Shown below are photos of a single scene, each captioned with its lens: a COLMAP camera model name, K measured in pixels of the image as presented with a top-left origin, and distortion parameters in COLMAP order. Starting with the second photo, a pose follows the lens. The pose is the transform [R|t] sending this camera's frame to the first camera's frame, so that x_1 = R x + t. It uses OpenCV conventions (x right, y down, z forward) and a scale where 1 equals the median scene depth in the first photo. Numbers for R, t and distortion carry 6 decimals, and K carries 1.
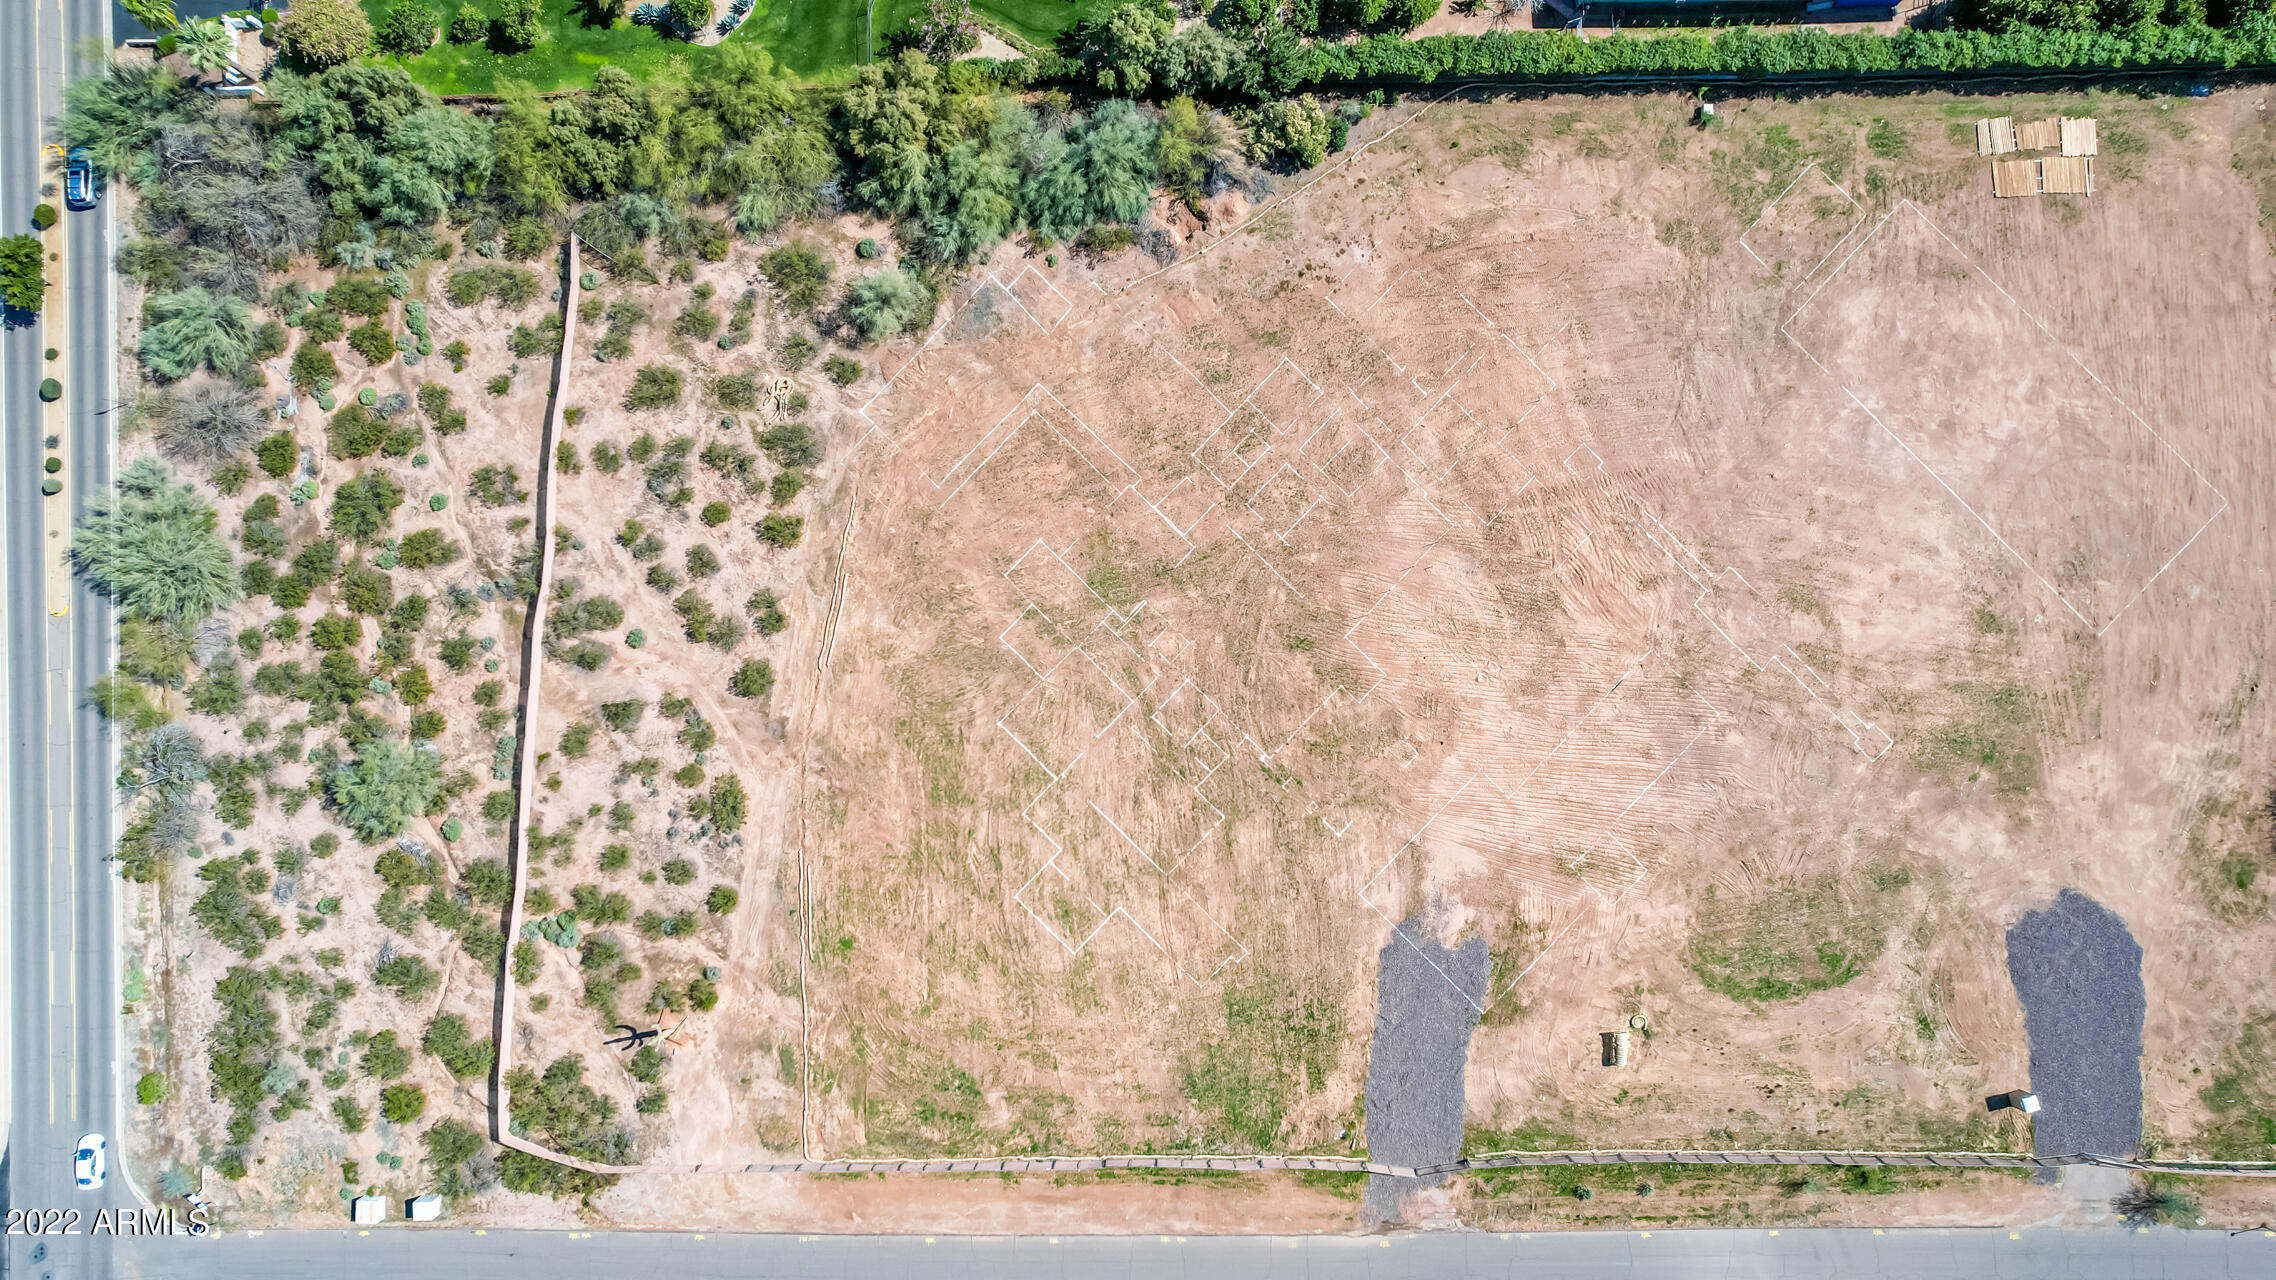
lens RADIAL K [[1450.3, 0, 1142.2], [0, 1450.3, 663.8], [0, 0, 1]] dist [-0.085992, 0.078665]
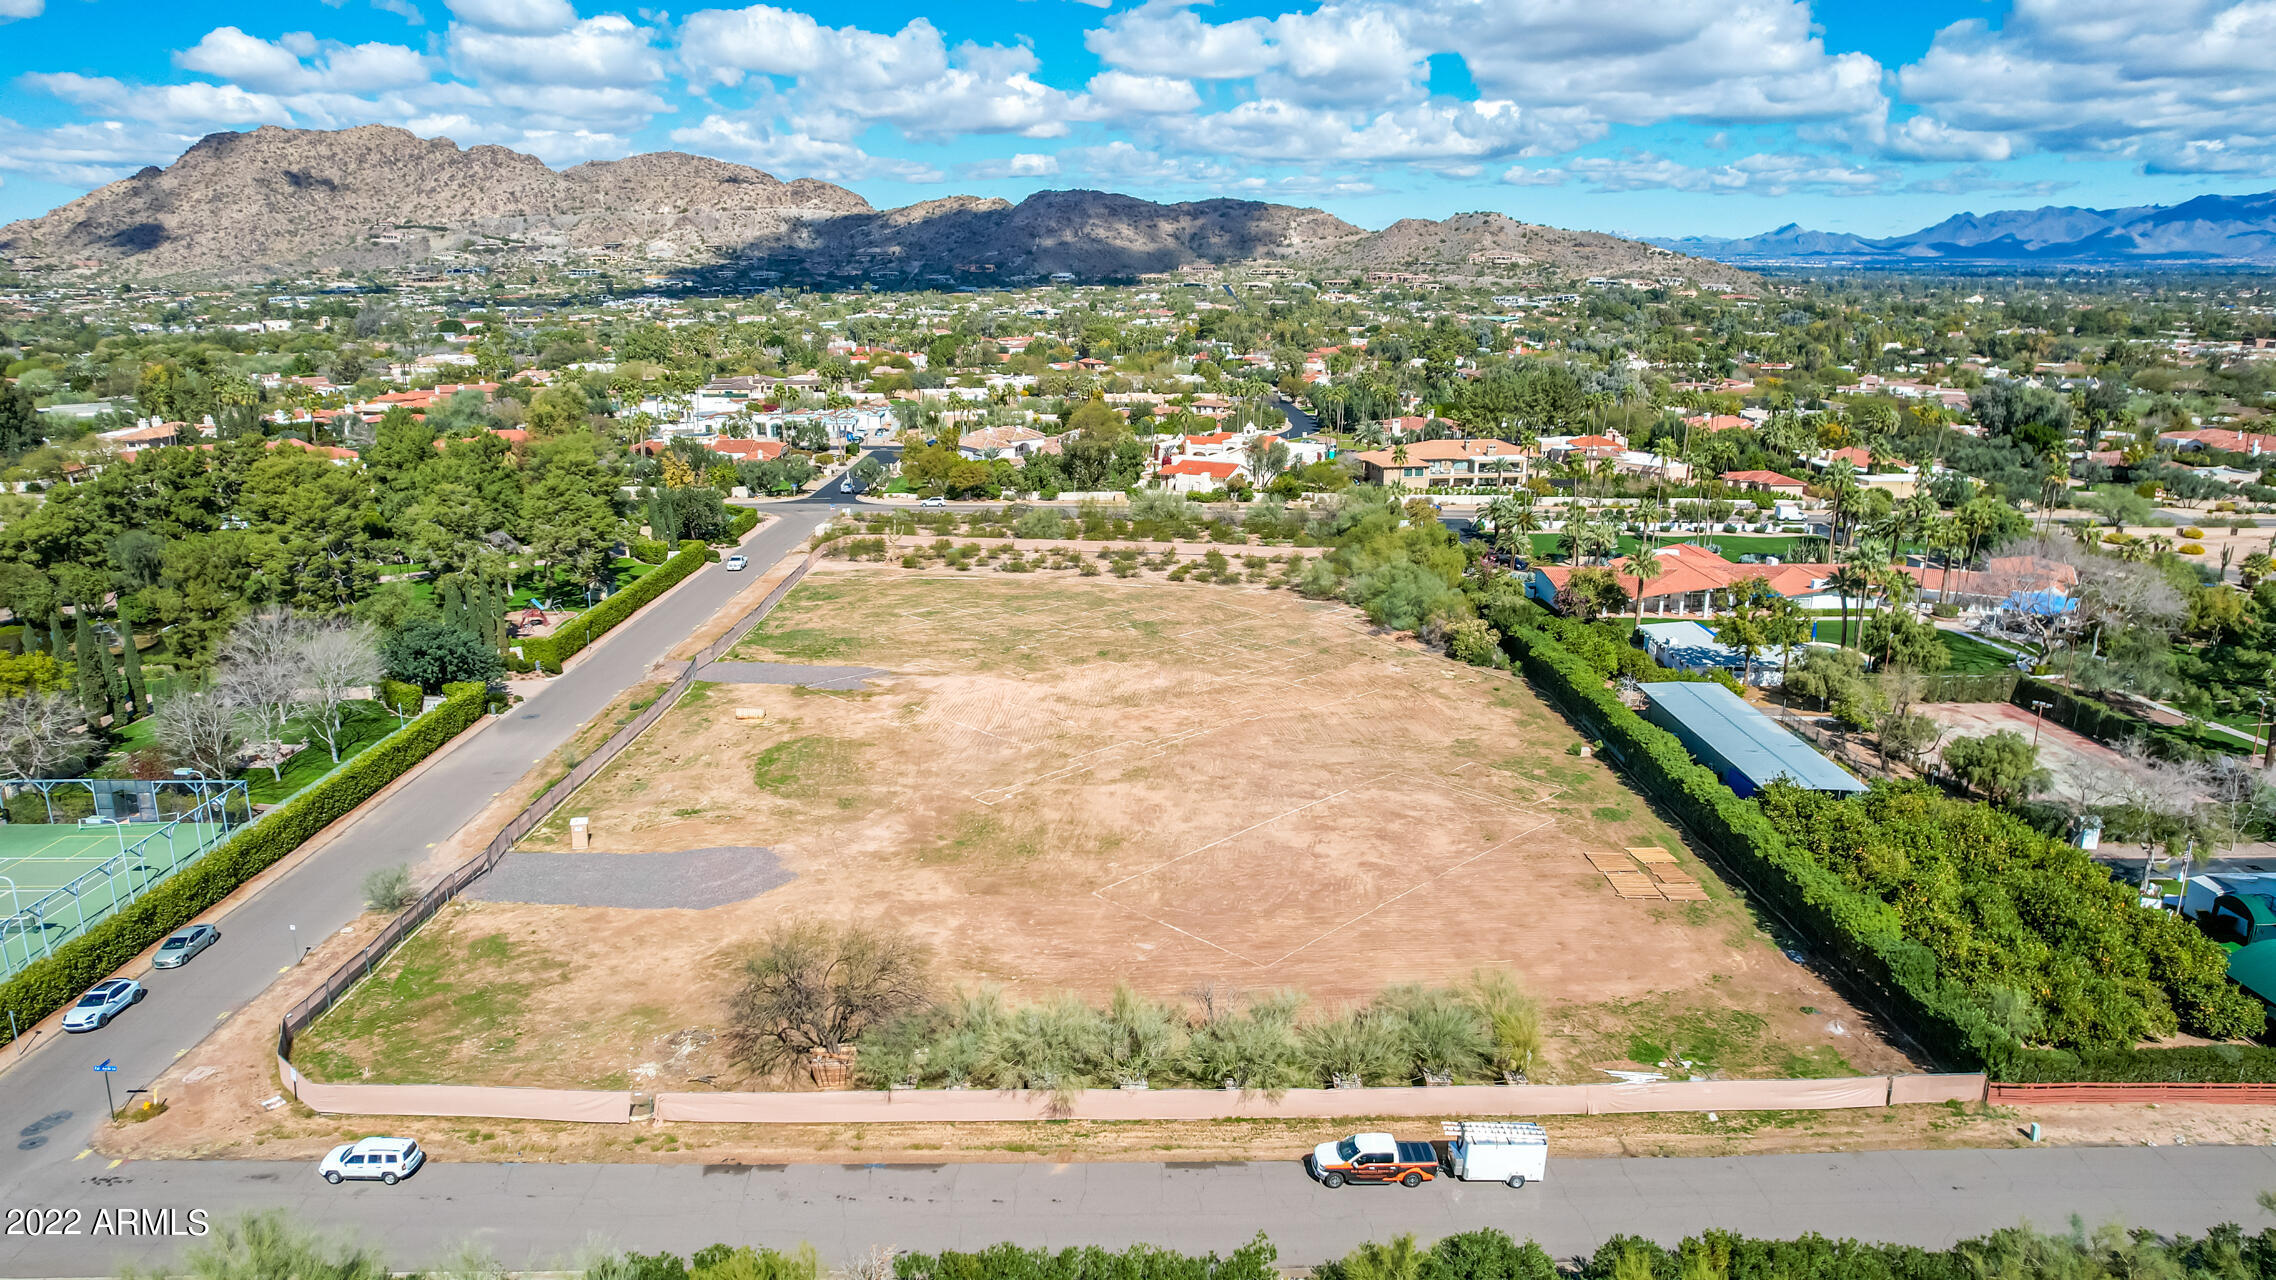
lens RADIAL K [[1450.3, 0, 1142.2], [0, 1450.3, 663.8], [0, 0, 1]] dist [-0.085992, 0.078665]
pose [[0.004933, 0.279603, -0.960103, 1.432024], [-0.999987, 0.002292, -0.004470, -0.044759], [0.000950, 0.960113, 0.279611, 0.624150]]
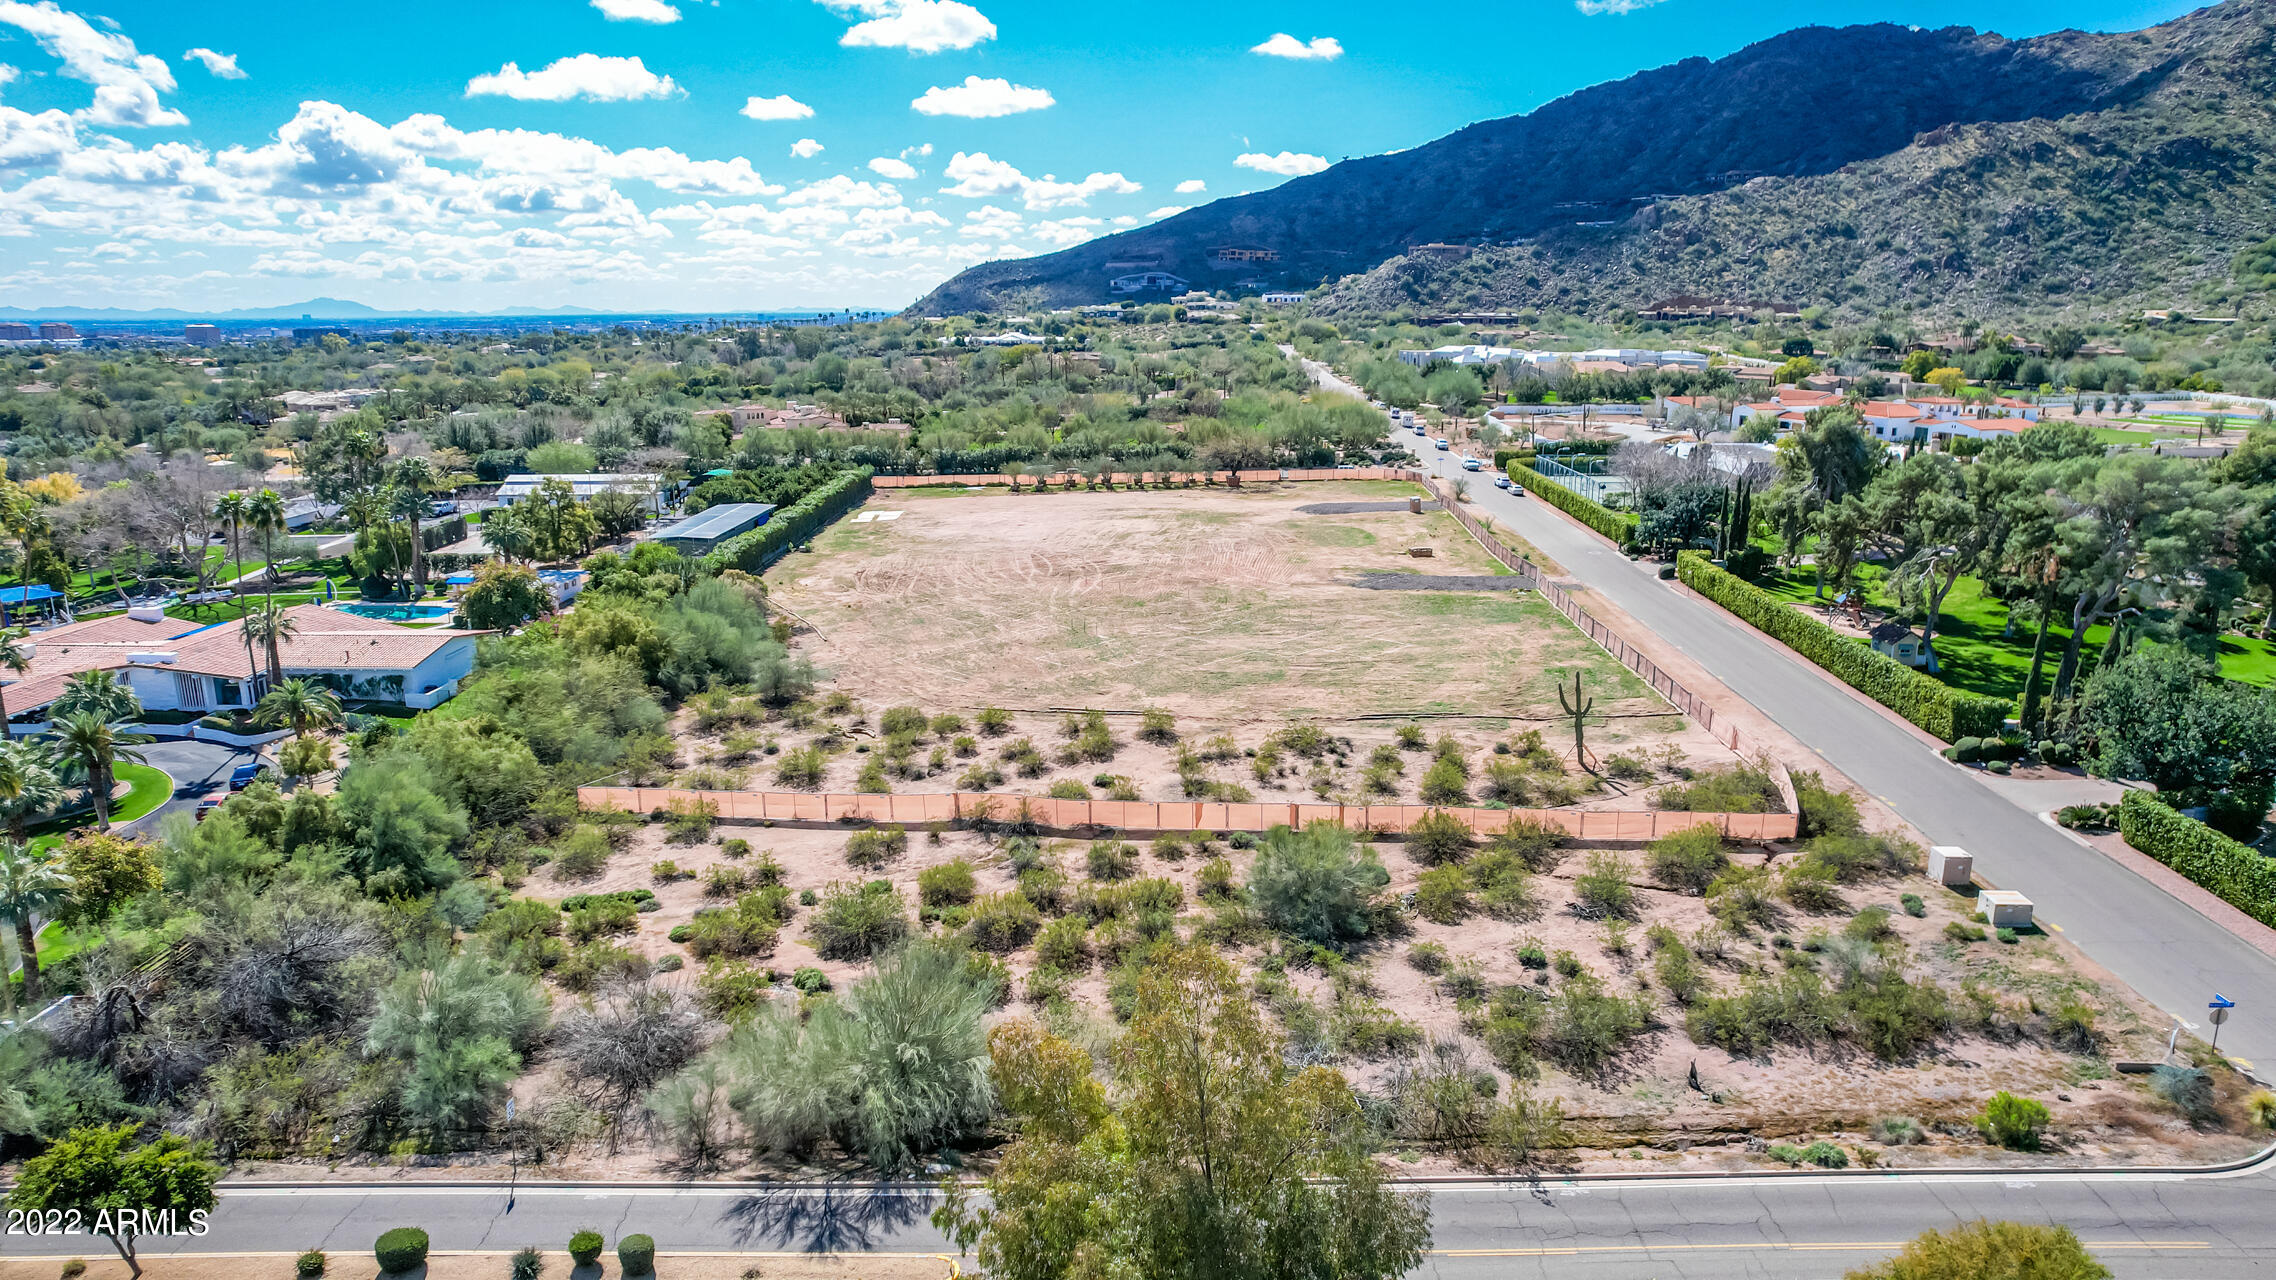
lens RADIAL K [[1450.3, 0, 1142.2], [0, 1450.3, 663.8], [0, 0, 1]] dist [-0.085992, 0.078665]
pose [[0.031125, -0.231920, 0.972237, -1.136961], [0.999510, 0.003938, -0.031059, 0.029918], [0.003374, 0.972727, 0.231929, 0.756135]]
